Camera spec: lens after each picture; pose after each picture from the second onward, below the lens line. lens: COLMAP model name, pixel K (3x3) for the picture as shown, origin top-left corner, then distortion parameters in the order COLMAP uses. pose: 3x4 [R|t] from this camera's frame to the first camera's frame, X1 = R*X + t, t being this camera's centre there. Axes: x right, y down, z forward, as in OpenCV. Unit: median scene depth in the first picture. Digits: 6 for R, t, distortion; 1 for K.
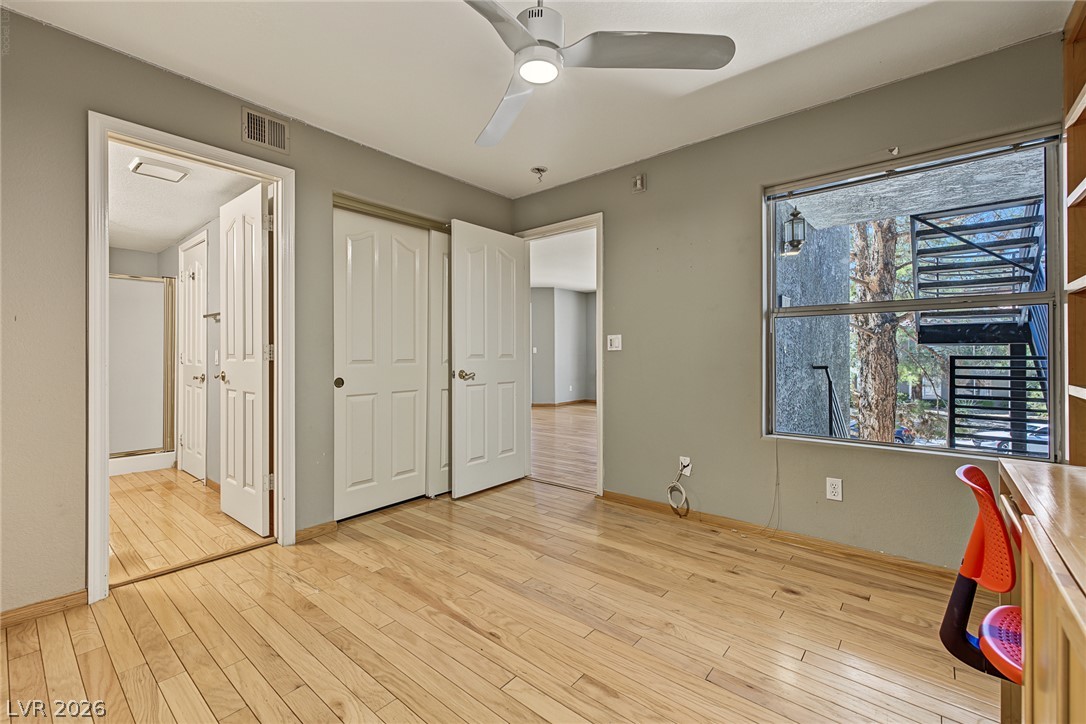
lens RADIAL K [[458.3, 0, 541.0], [0, 458.3, 357.0], [0, 0, 1]] dist [0.008448, -0.001171]
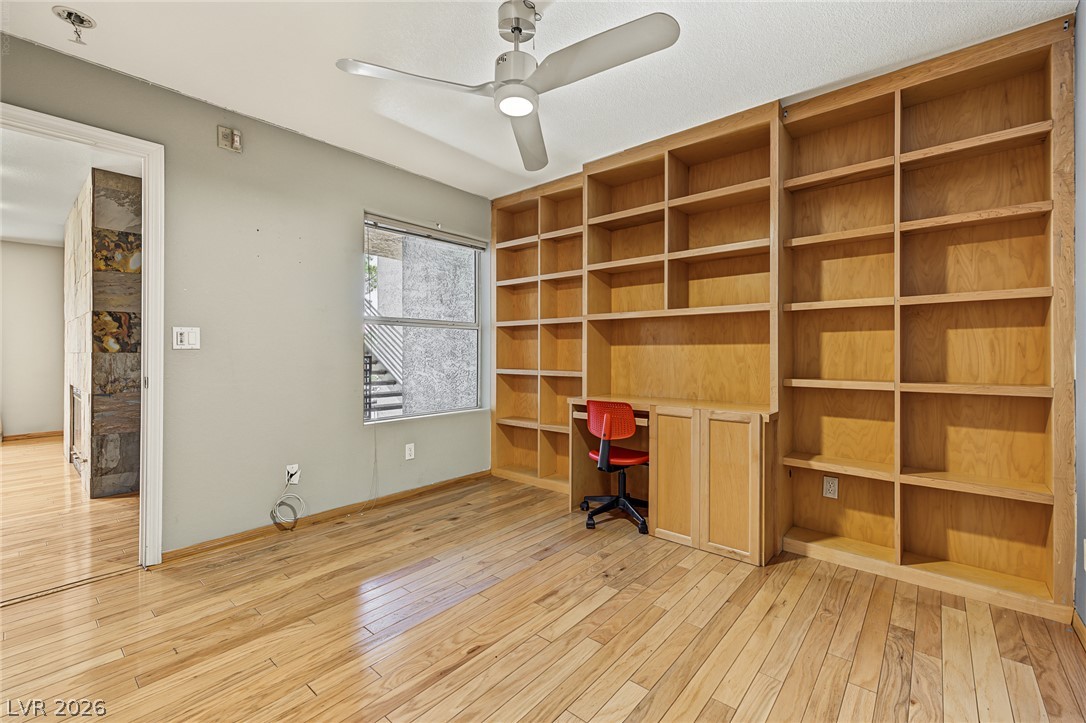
lens RADIAL K [[458.3, 0, 527.5], [0, 458.3, 355.1], [0, 0, 1]] dist [0.008448, -0.001171]
pose [[0.027357, 0.000250, 0.999626, -0.738331], [0.006351, 0.999980, -0.000424, -0.000846], [-0.999606, 0.006360, 0.027355, 0.606626]]
